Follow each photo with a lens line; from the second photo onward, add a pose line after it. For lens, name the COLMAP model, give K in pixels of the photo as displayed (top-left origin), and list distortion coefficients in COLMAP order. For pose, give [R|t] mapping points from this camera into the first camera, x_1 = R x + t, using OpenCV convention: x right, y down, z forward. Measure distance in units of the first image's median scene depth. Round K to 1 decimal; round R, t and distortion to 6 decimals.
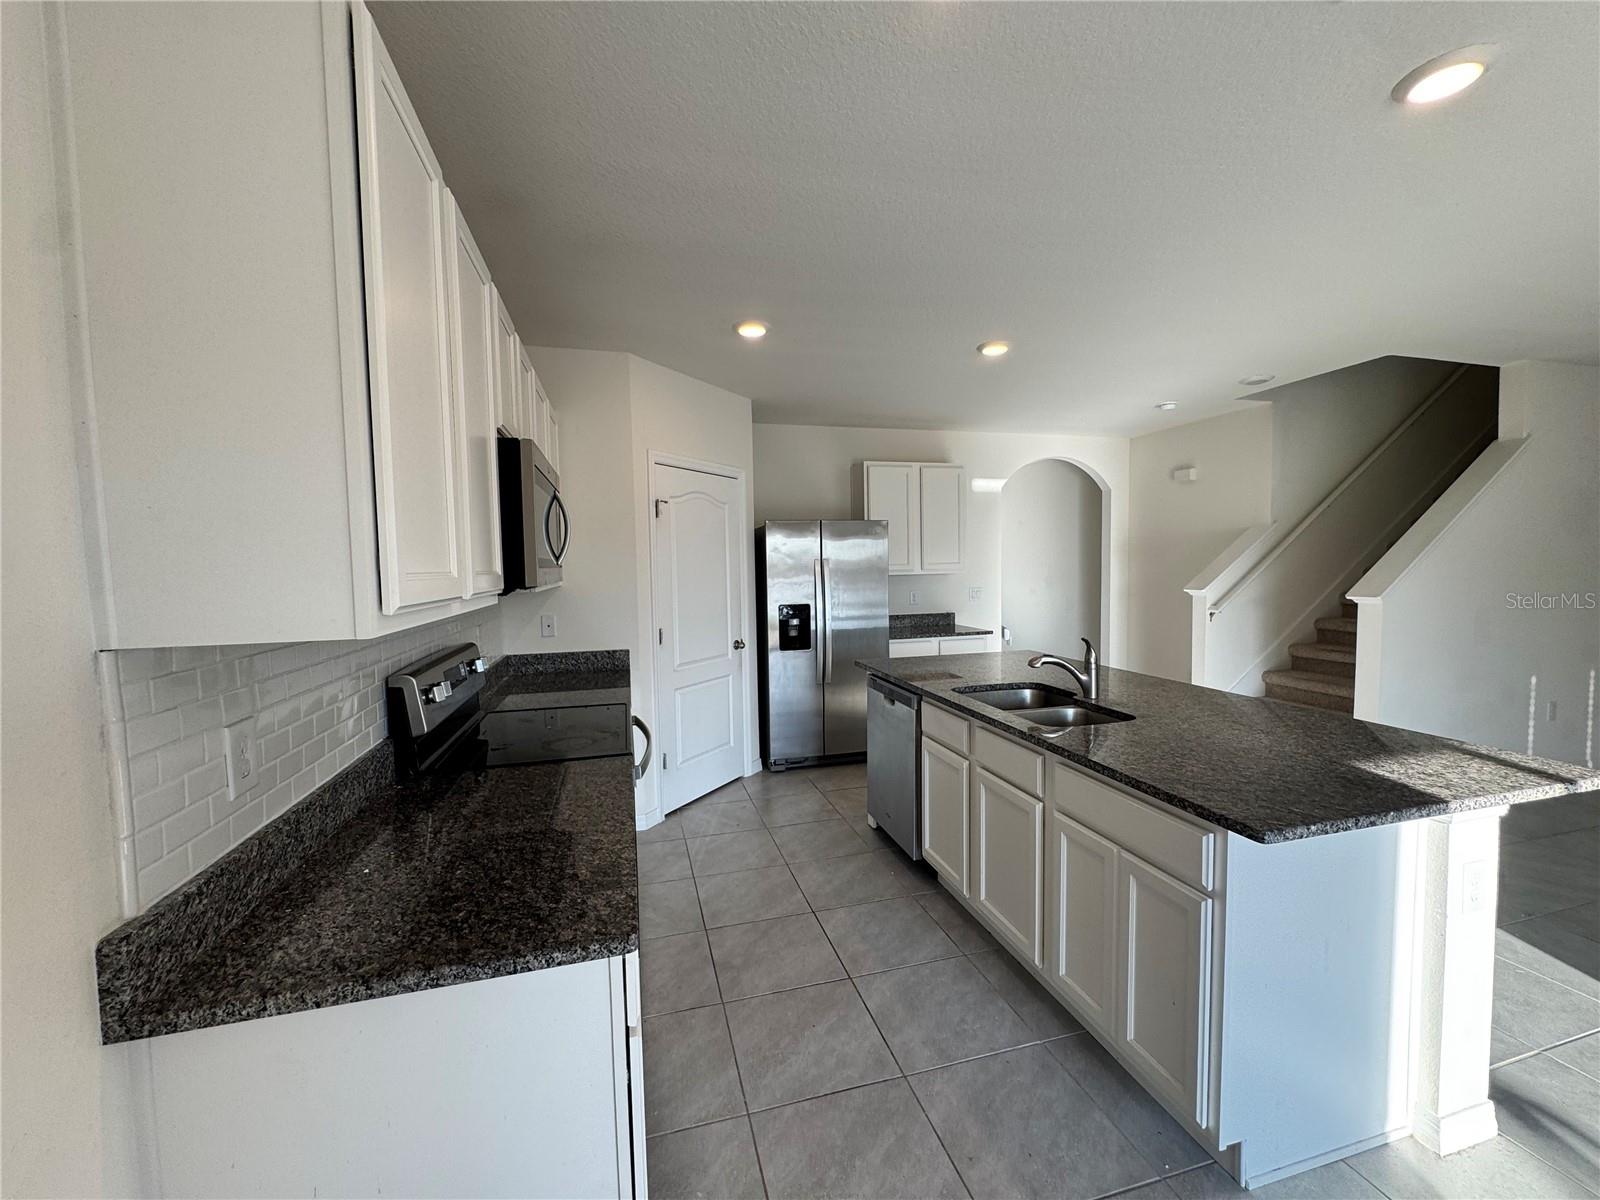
lens RADIAL K [[639.8, 0, 802.1], [0, 639.8, 599.0], [0, 0, 1]] dist [-0.005337, 0.000780]
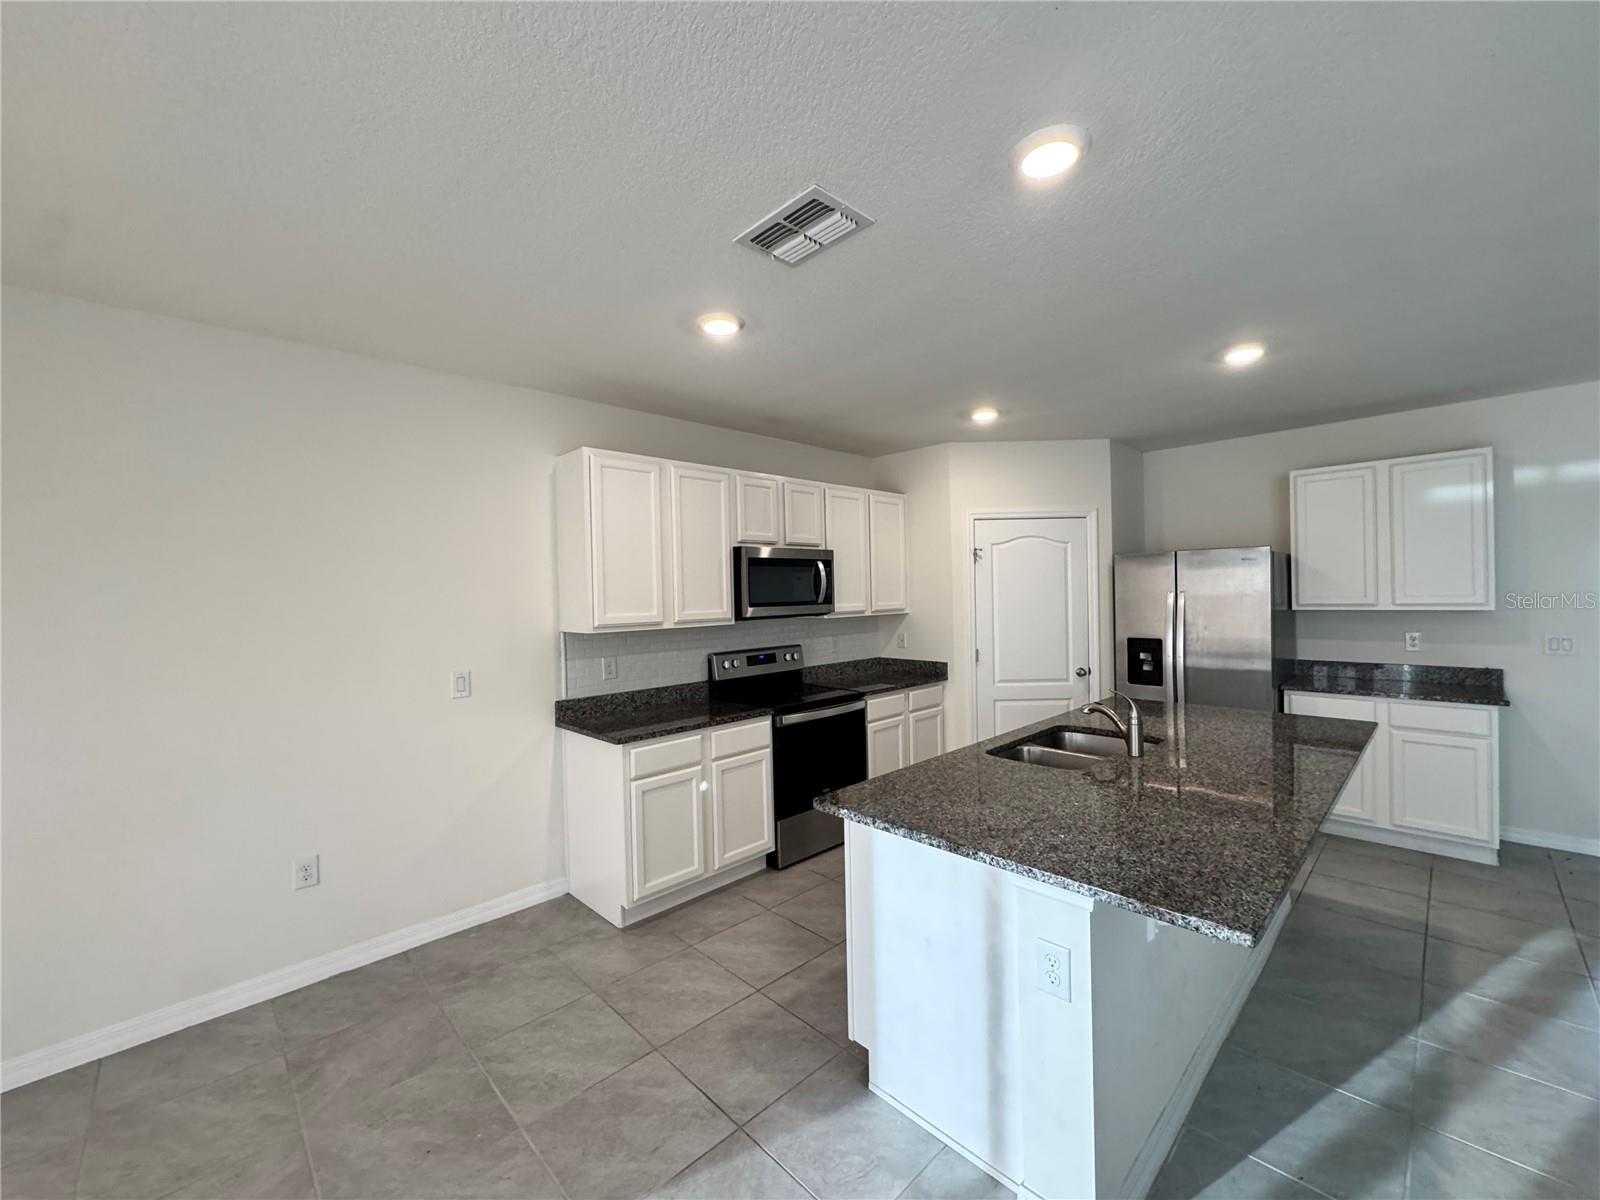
lens RADIAL K [[639.8, 0, 798.9], [0, 639.8, 600.2], [0, 0, 1]] dist [-0.005337, 0.000780]
pose [[0.481307, 0.017143, -0.876384, 1.000171], [-0.034024, 0.999421, 0.000864, -0.055353], [0.875891, 0.029402, 0.481612, 0.106216]]
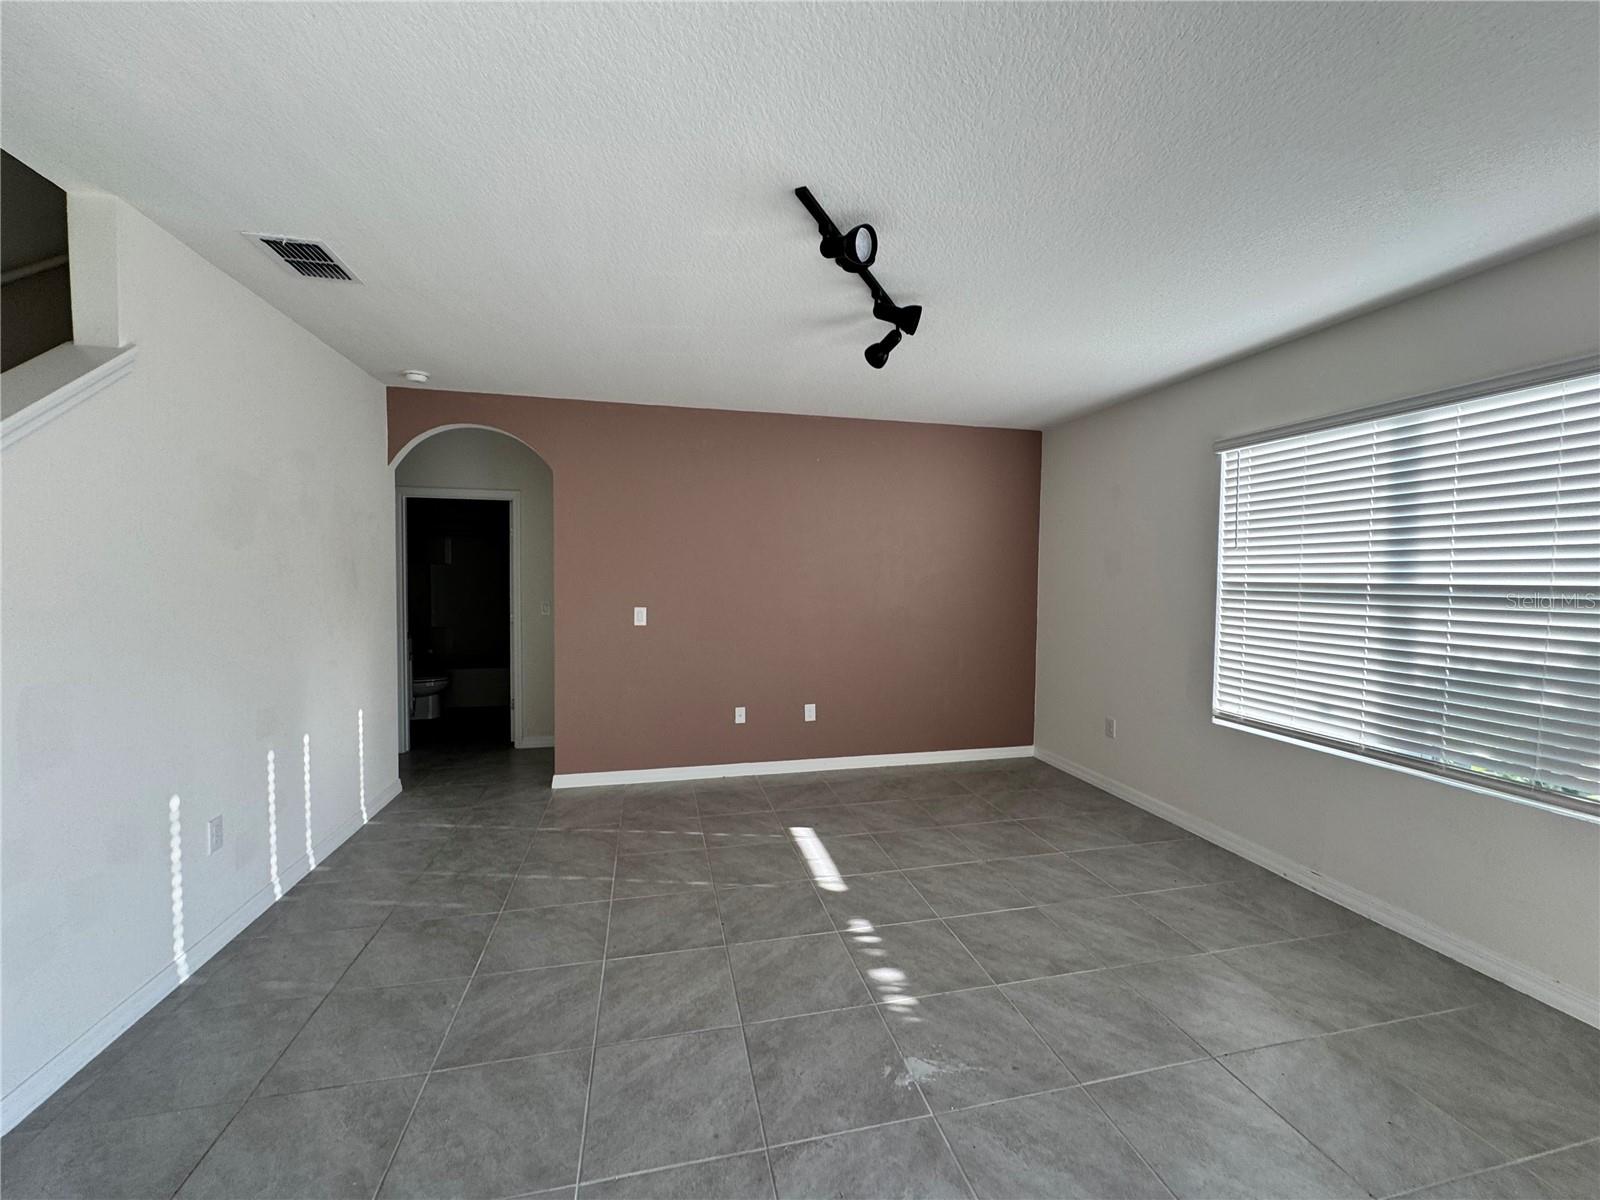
lens RADIAL K [[639.8, 0, 798.6], [0, 639.8, 600.5], [0, 0, 1]] dist [-0.005337, 0.000780]
pose [[0.040768, -0.022164, 0.998923, 0.930866], [0.044672, 0.998795, 0.020338, -0.048779], [-0.998170, 0.043795, 0.041708, 0.641395]]
